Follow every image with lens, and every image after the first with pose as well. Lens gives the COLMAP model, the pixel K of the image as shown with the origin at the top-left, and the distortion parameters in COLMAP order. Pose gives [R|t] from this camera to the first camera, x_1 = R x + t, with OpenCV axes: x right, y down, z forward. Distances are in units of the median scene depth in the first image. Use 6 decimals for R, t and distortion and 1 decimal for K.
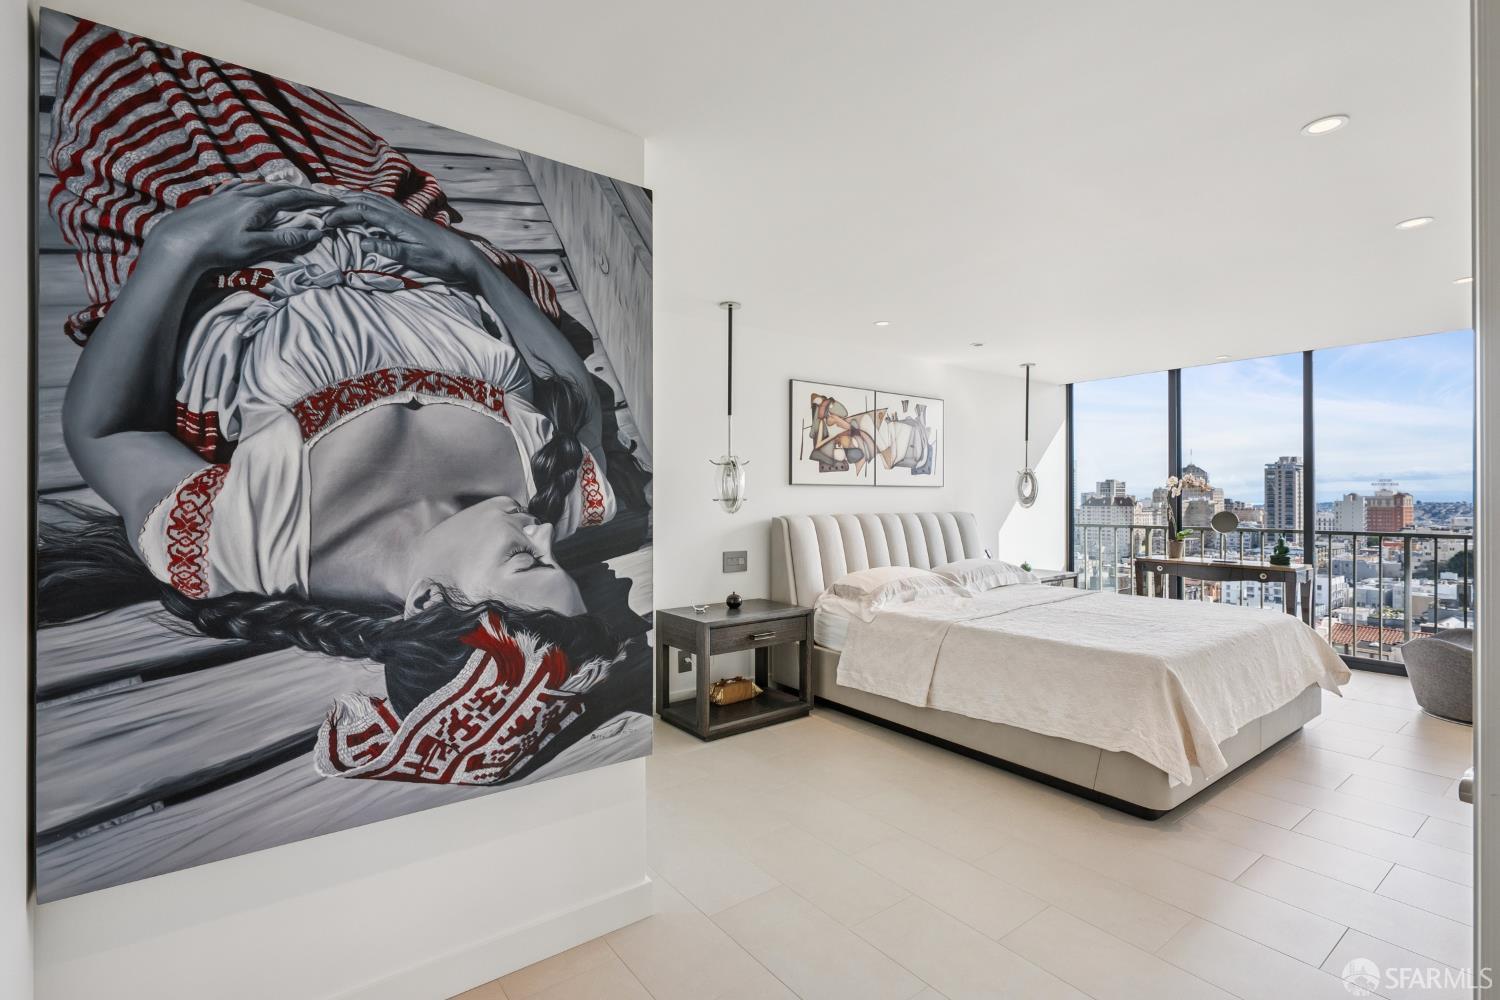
lens RADIAL K [[694.8, 0, 747.8], [0, 694.8, 494.8], [0, 0, 1]] dist [0.002667, -0.000507]
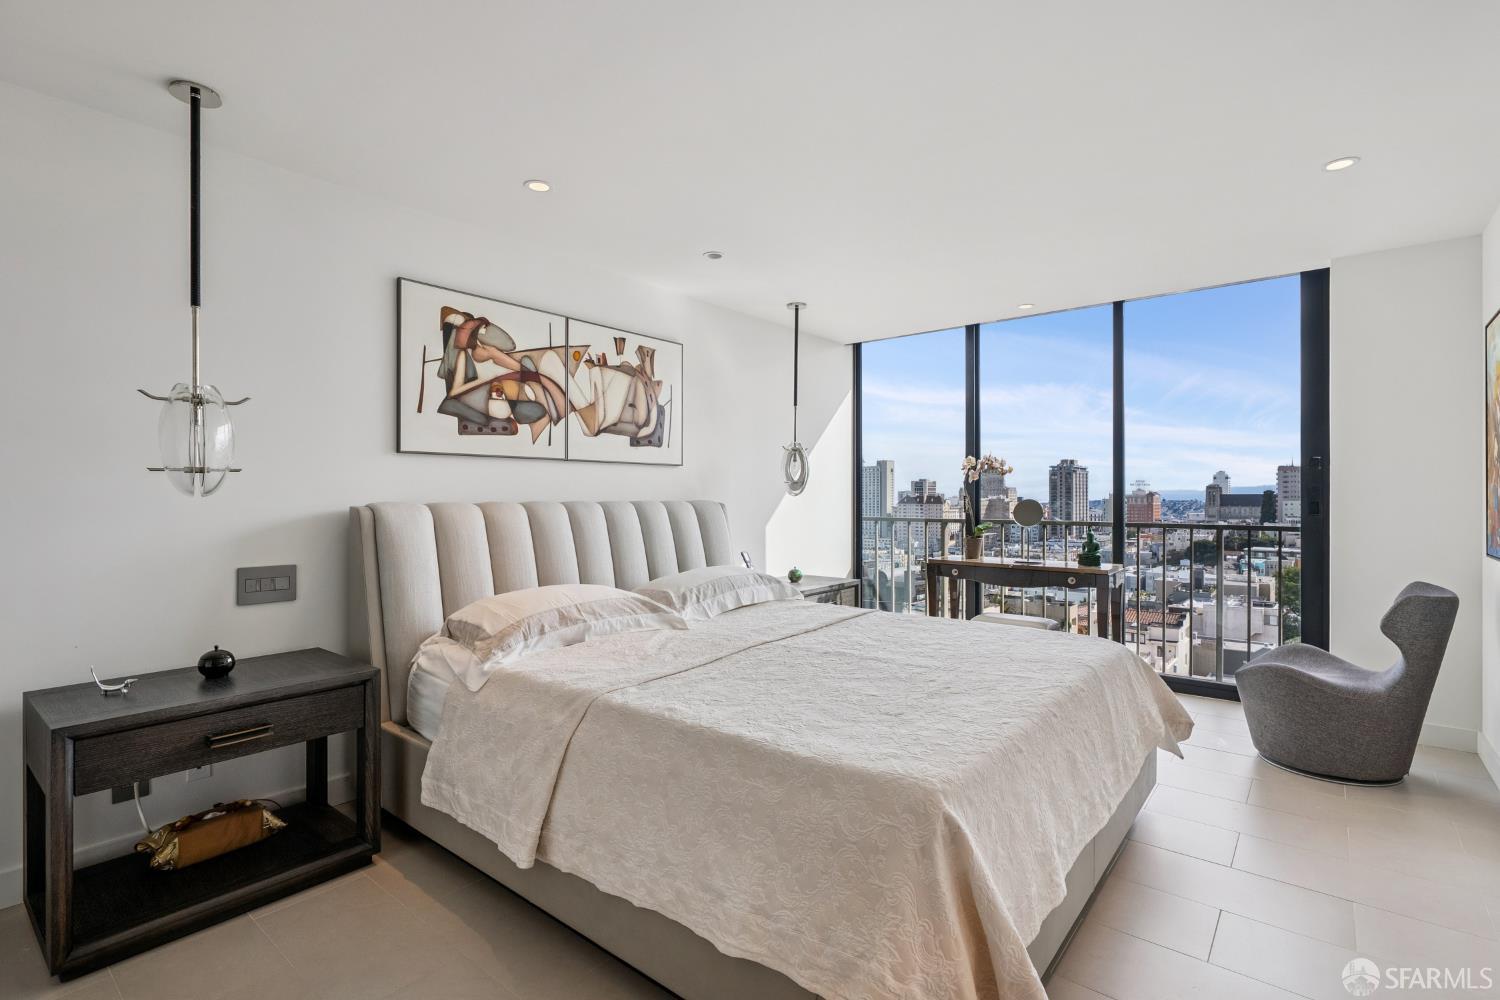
lens RADIAL K [[694.8, 0, 747.8], [0, 694.8, 494.8], [0, 0, 1]] dist [0.002667, -0.000507]
pose [[0.973341, 0.001659, 0.229355, 0.201493], [-0.002073, 0.999997, 0.001563, 0.018938], [-0.229351, -0.001997, 0.973342, 0.316375]]
